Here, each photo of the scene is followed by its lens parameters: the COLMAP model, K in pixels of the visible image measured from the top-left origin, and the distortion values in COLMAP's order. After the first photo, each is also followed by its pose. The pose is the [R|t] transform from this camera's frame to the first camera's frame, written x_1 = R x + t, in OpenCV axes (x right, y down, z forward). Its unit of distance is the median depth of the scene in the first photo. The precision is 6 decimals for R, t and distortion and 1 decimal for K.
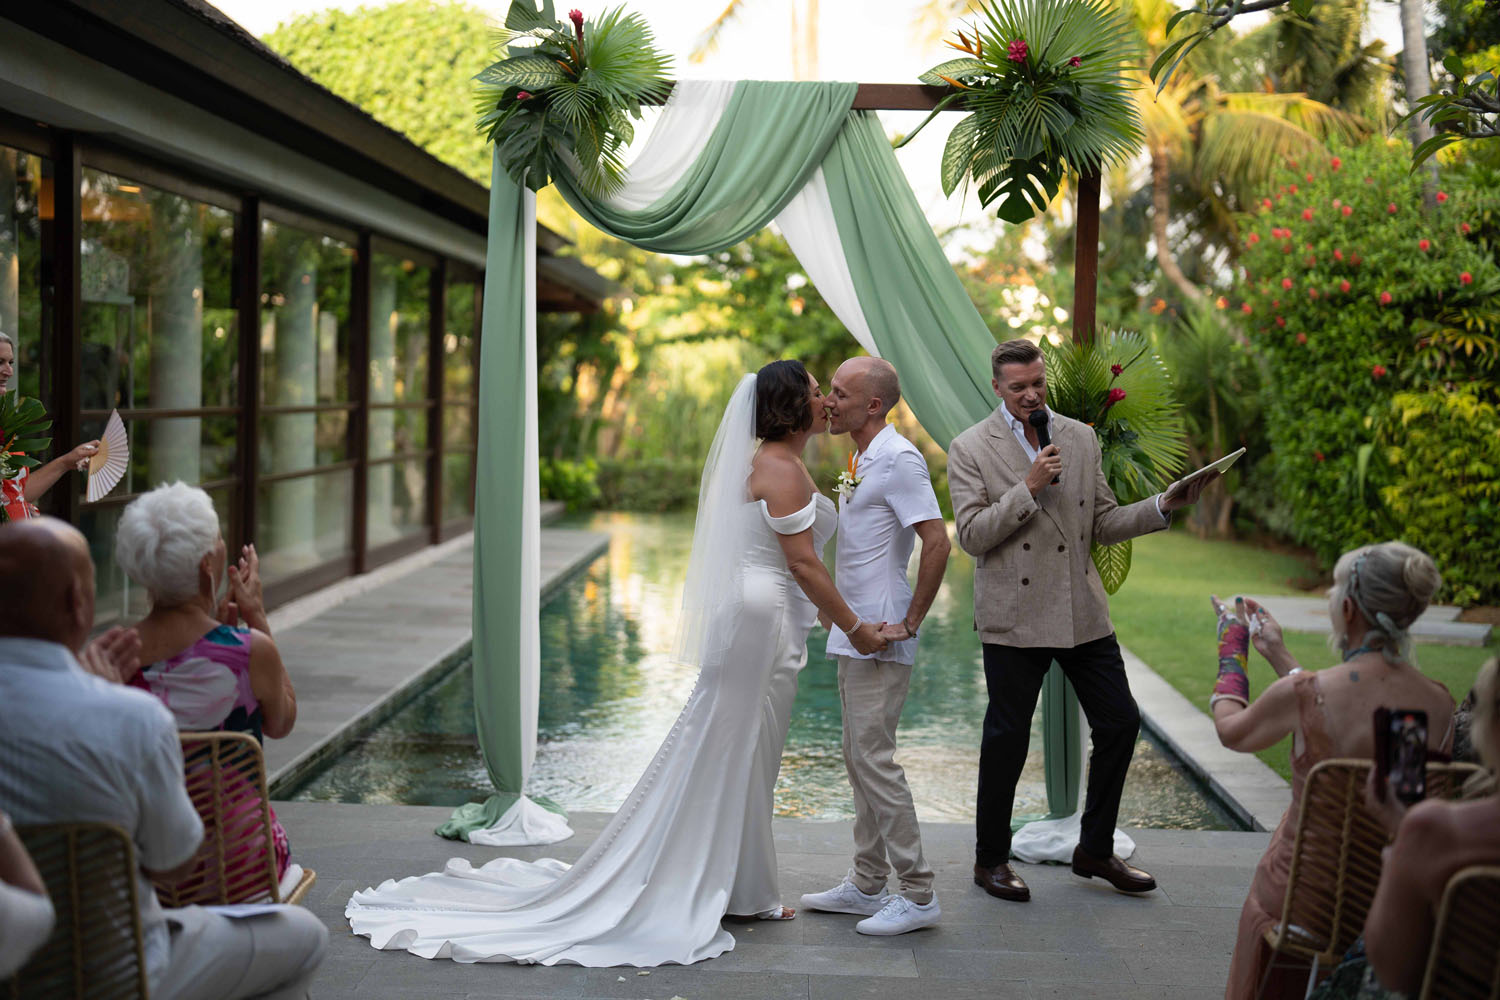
lens RADIAL K [[2054.3, 0, 750.0], [0, 2054.3, 500.0], [0, 0, 1]] dist [-0.138053, 0.866974]
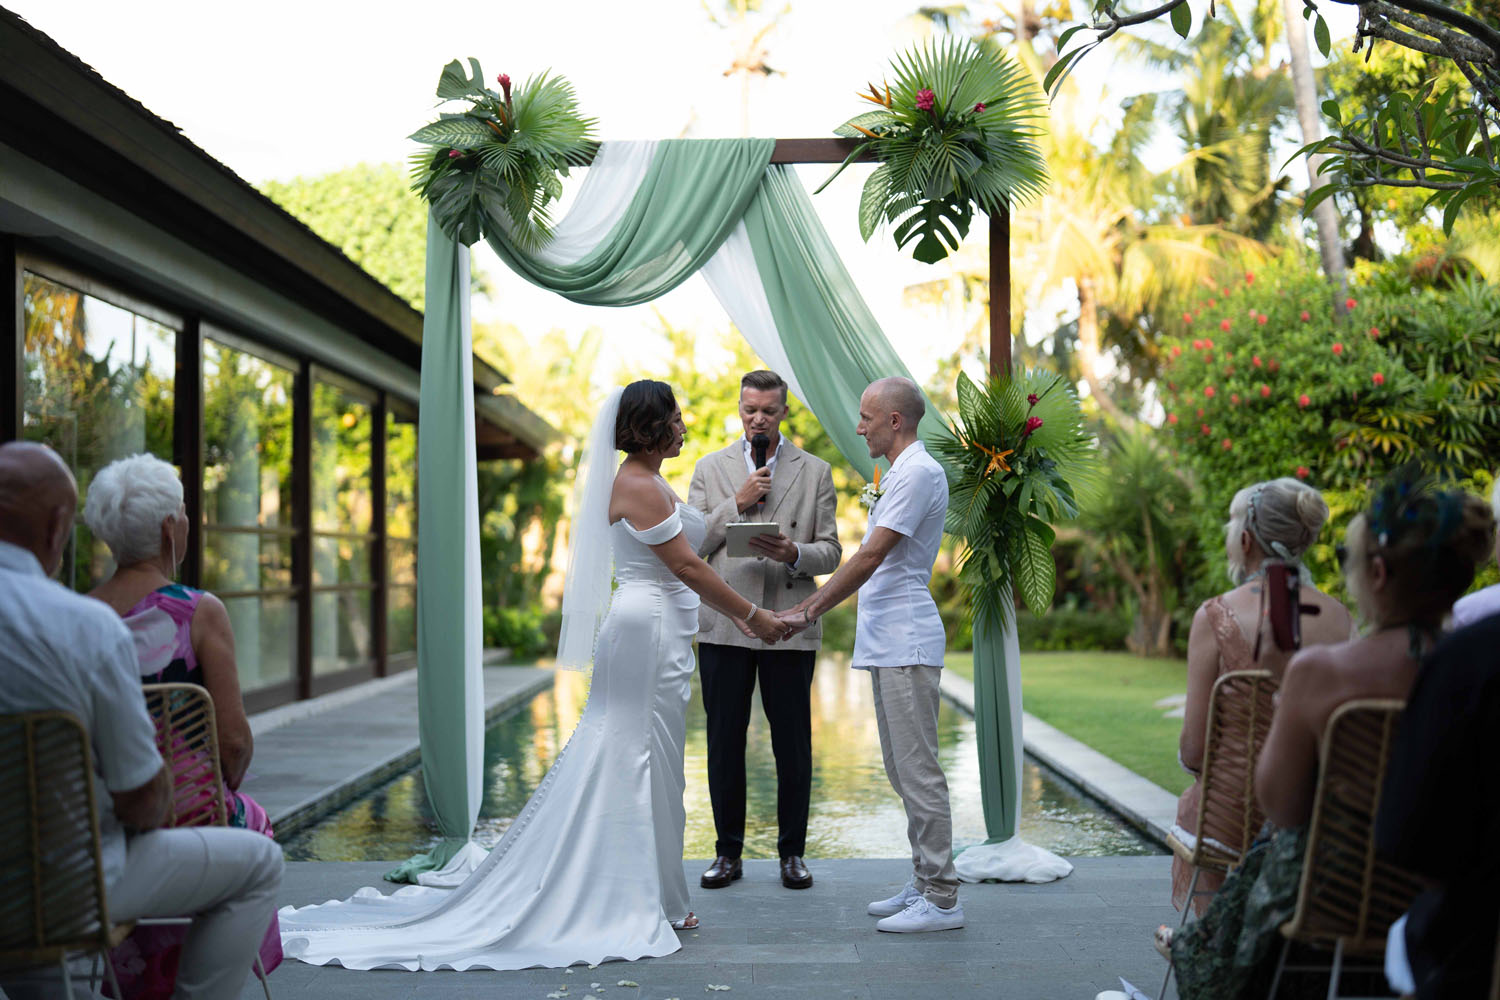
lens RADIAL K [[2054.0, 0, 768.7], [0, 2054.0, 500.5], [0, 0, 1]] dist [-0.119844, 0.721125]
pose [[0.998838, -0.031345, 0.036617, 0.002120], [0.034353, 0.995821, -0.084619, 0.029141], [-0.033811, 0.085779, 0.995740, -0.012135]]
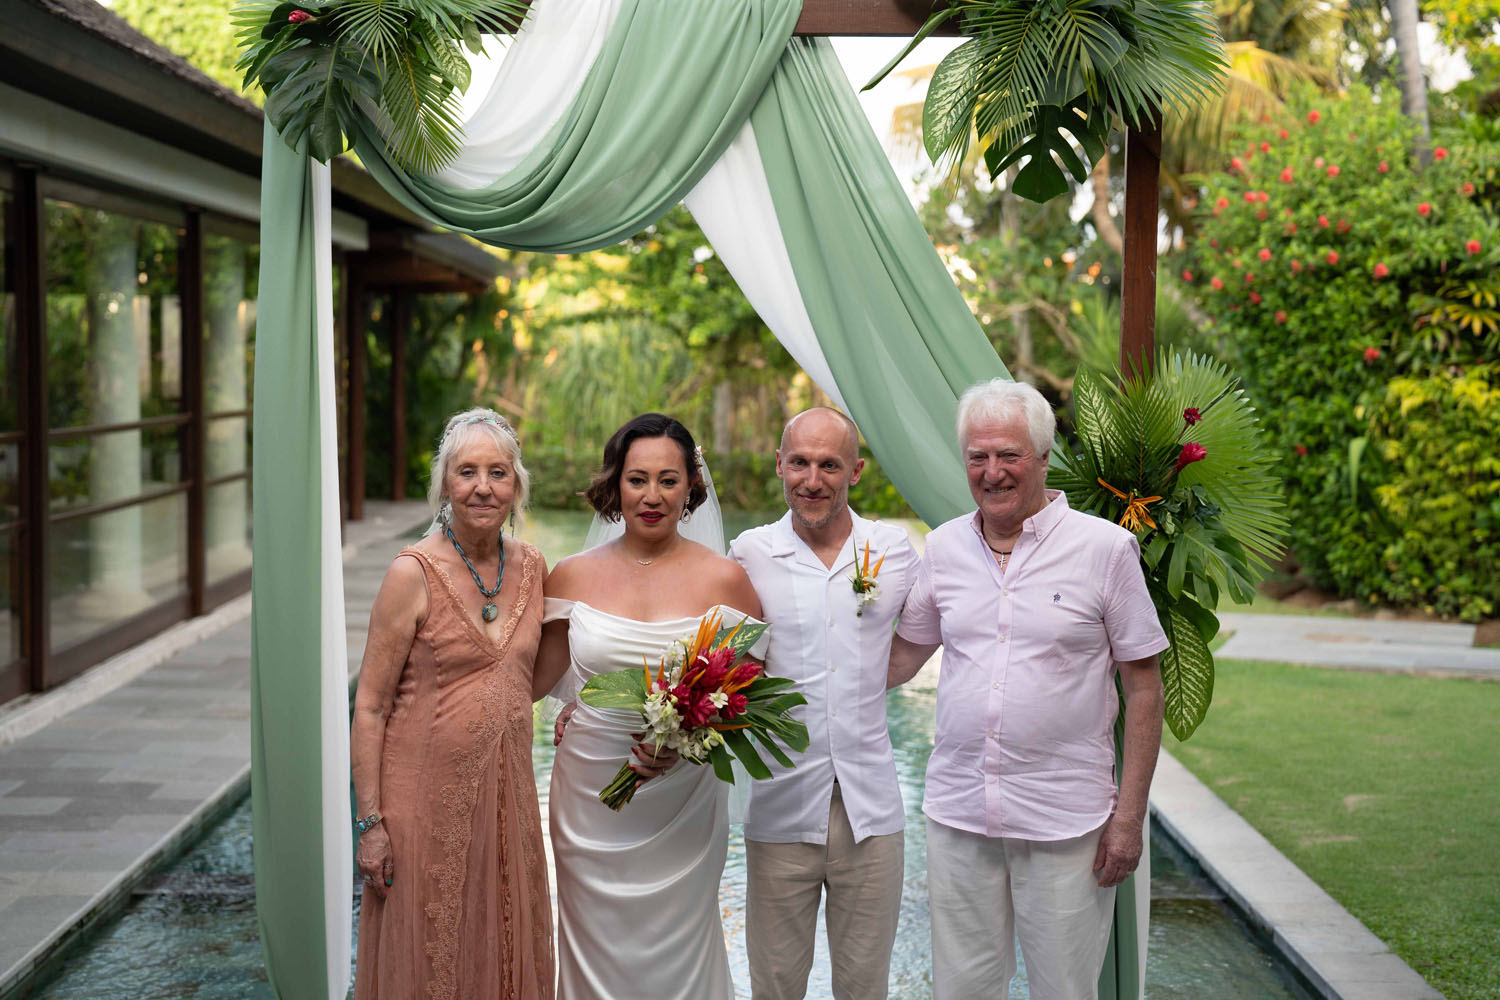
lens RADIAL K [[2060.4, 0, 750.0], [0, 2060.4, 500.0], [0, 0, 1]] dist [-0.147249, 0.991239]
pose [[0.998830, -0.019095, 0.044434, 0.000855], [0.018363, 0.999690, 0.016828, -0.020374], [-0.044742, -0.015992, 0.998871, 0.133657]]
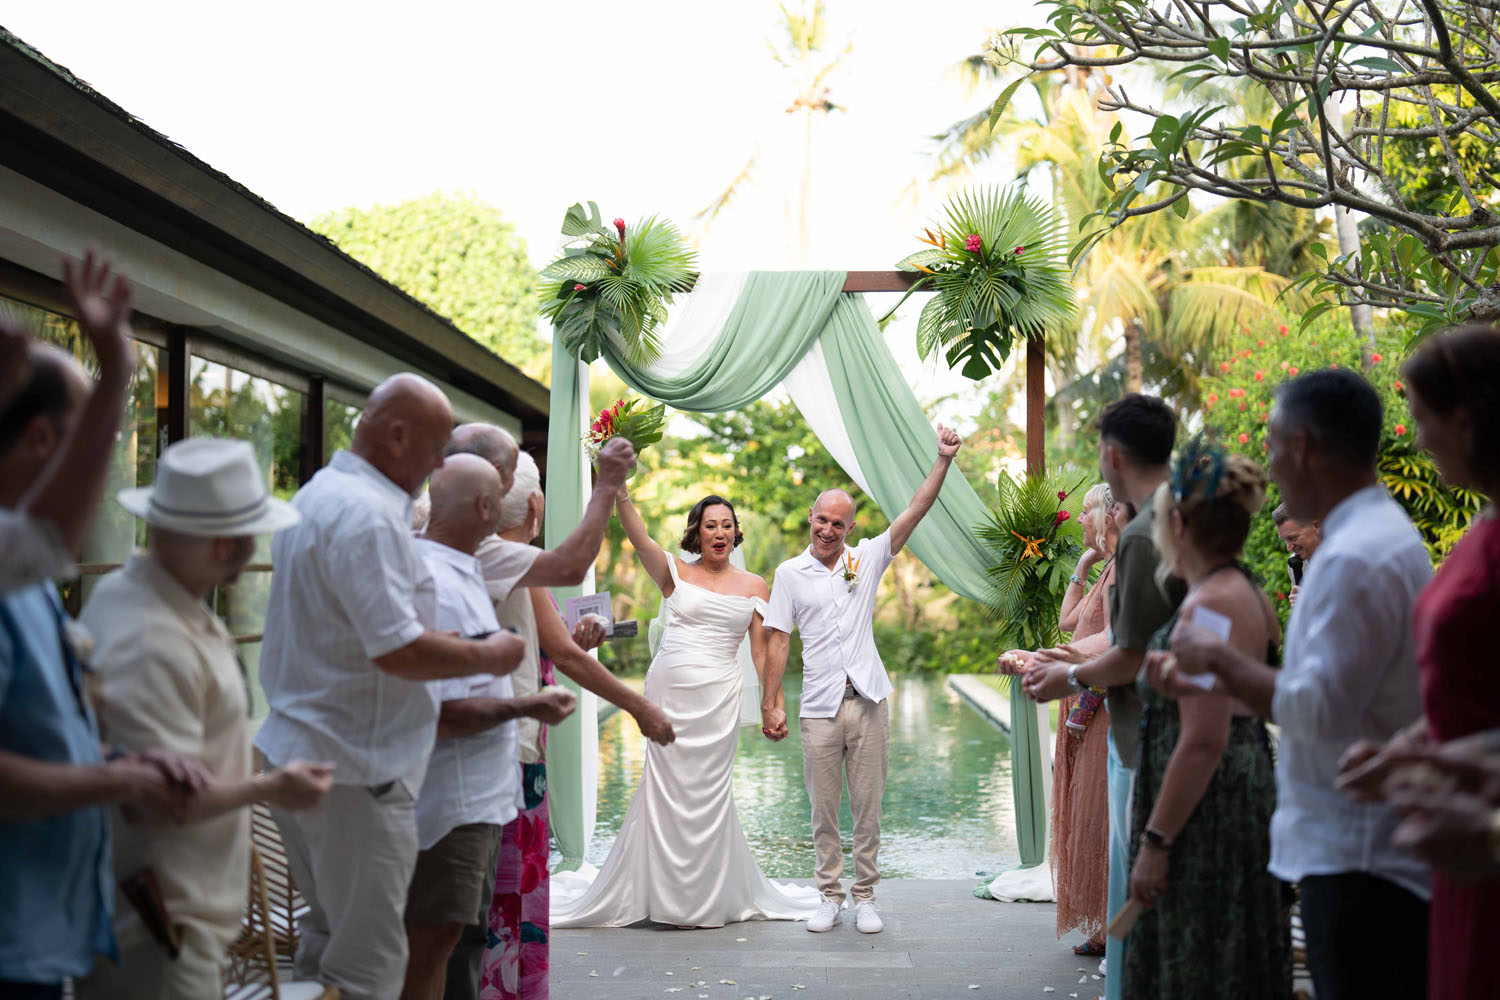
lens RADIAL K [[2054.0, 0, 768.7], [0, 2054.0, 500.5], [0, 0, 1]] dist [-0.119844, 0.721125]
pose [[0.999675, -0.023491, 0.009892, -0.004241], [0.024263, 0.995924, -0.086870, 0.017432], [-0.007811, 0.087082, 0.996171, -0.094788]]
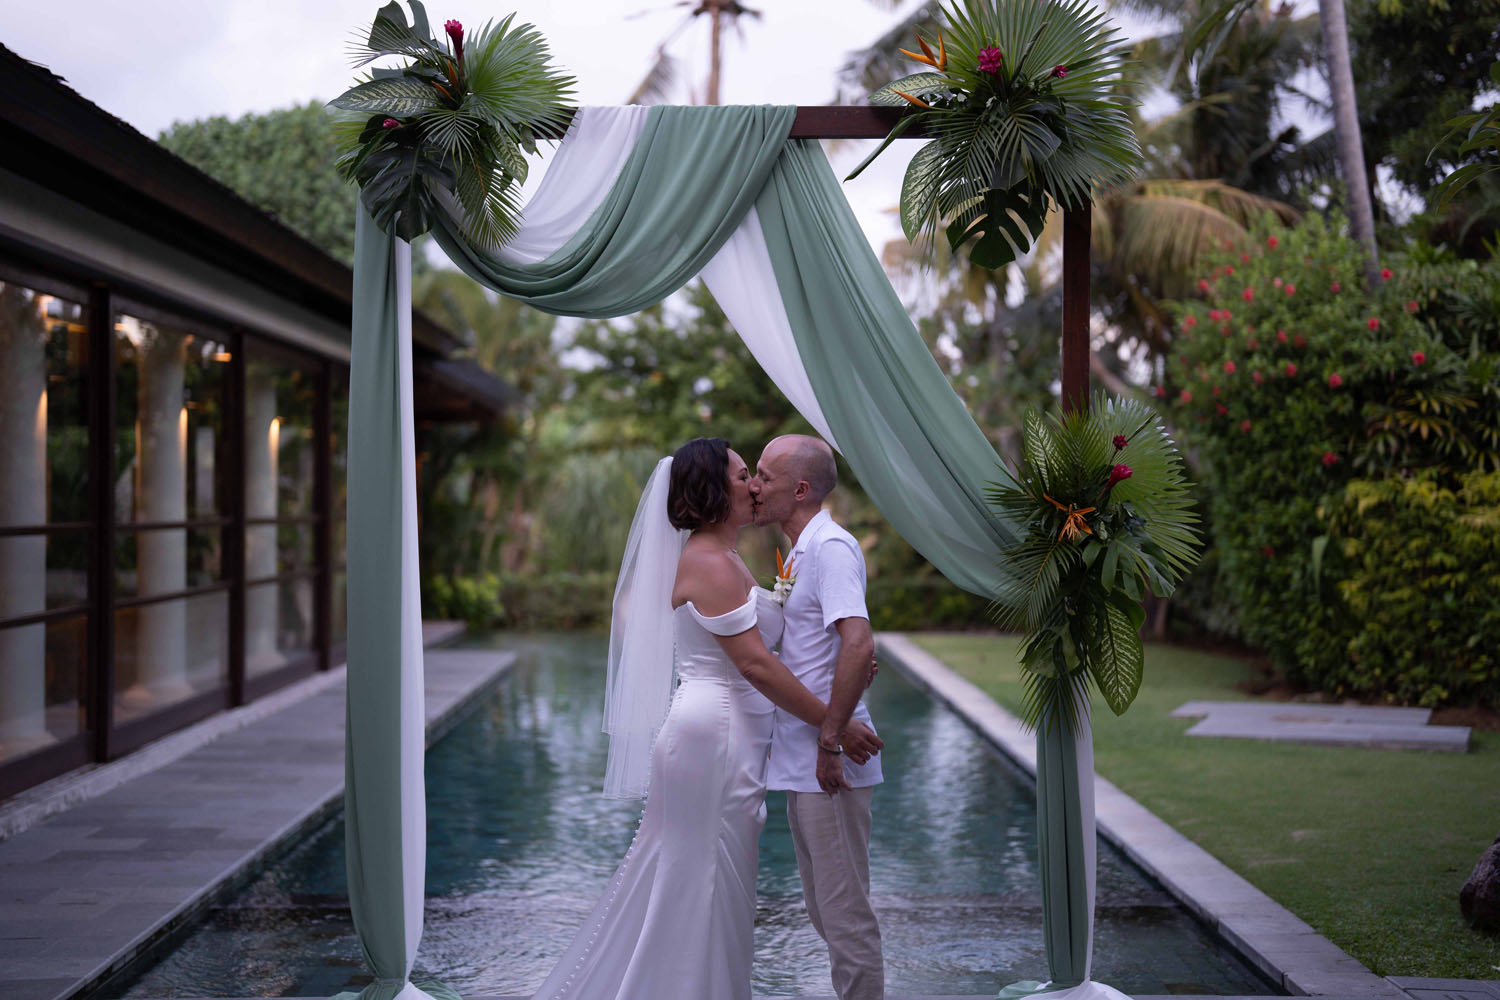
lens RADIAL K [[2054.3, 0, 750.0], [0, 2054.3, 500.0], [0, 0, 1]] dist [-0.138053, 0.866974]
pose [[0.998626, -0.023756, 0.046700, -0.003664], [0.026297, 0.998164, -0.054564, 0.000339], [-0.045318, 0.055717, 0.997418, 0.075348]]
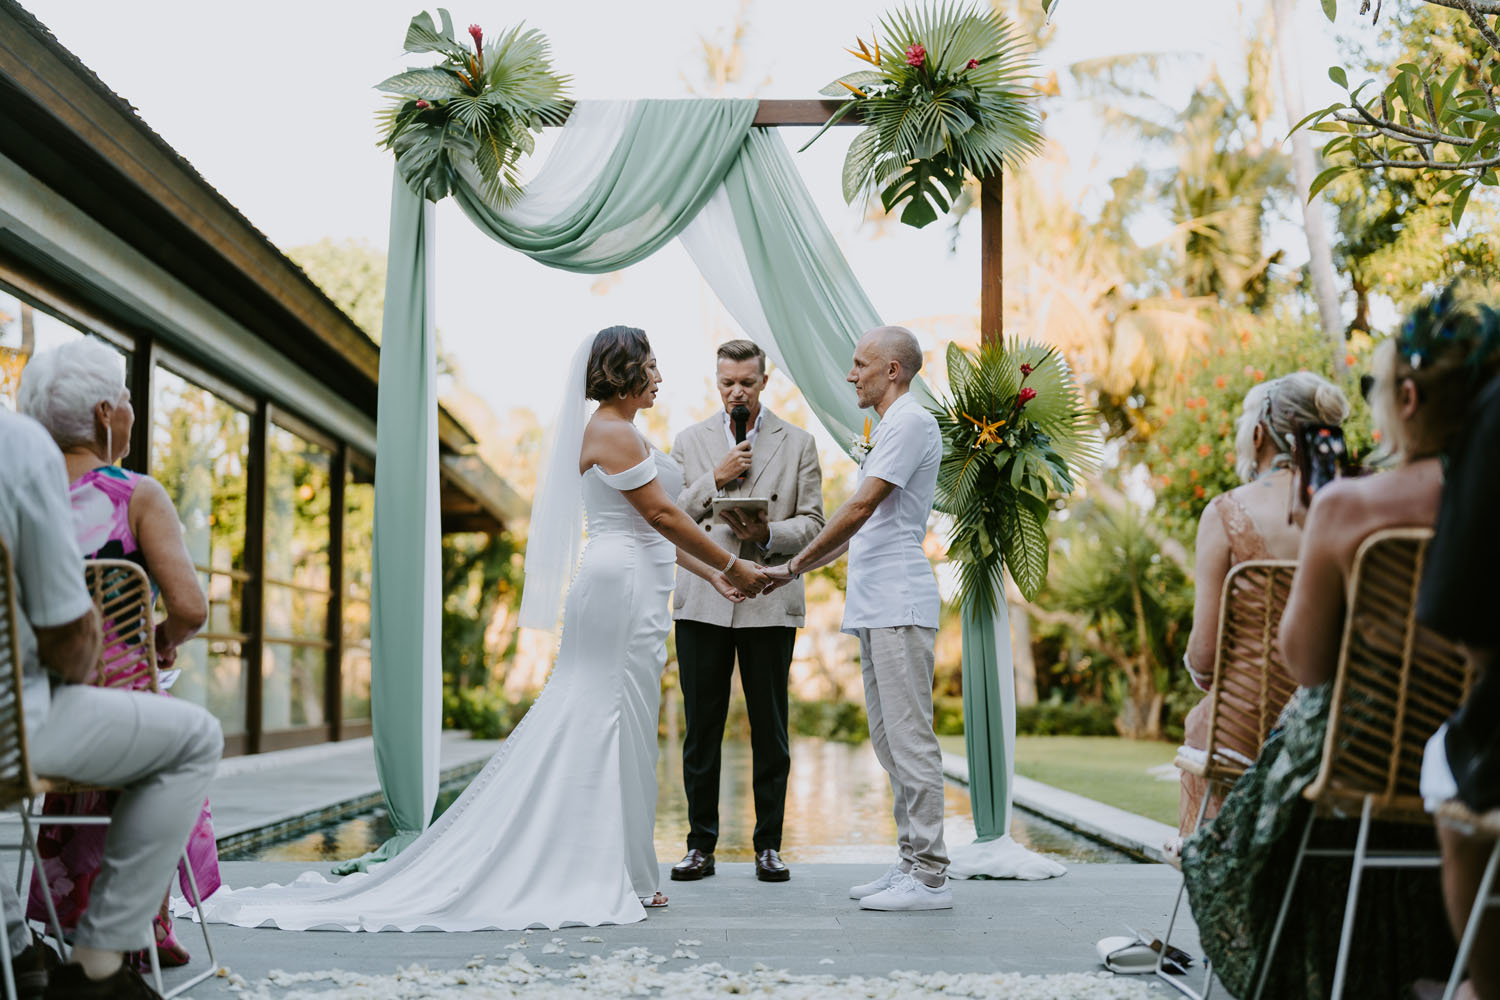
lens RADIAL K [[2121.4, 0, 766.9], [0, 2121.4, 500.7], [0, 0, 1]] dist [-0.011464, -0.040503]
pose [[0.998611, -0.018310, 0.049412, 0.000778], [0.024989, 0.990098, -0.138138, 0.056497], [-0.046393, 0.139180, 0.989180, -0.000700]]
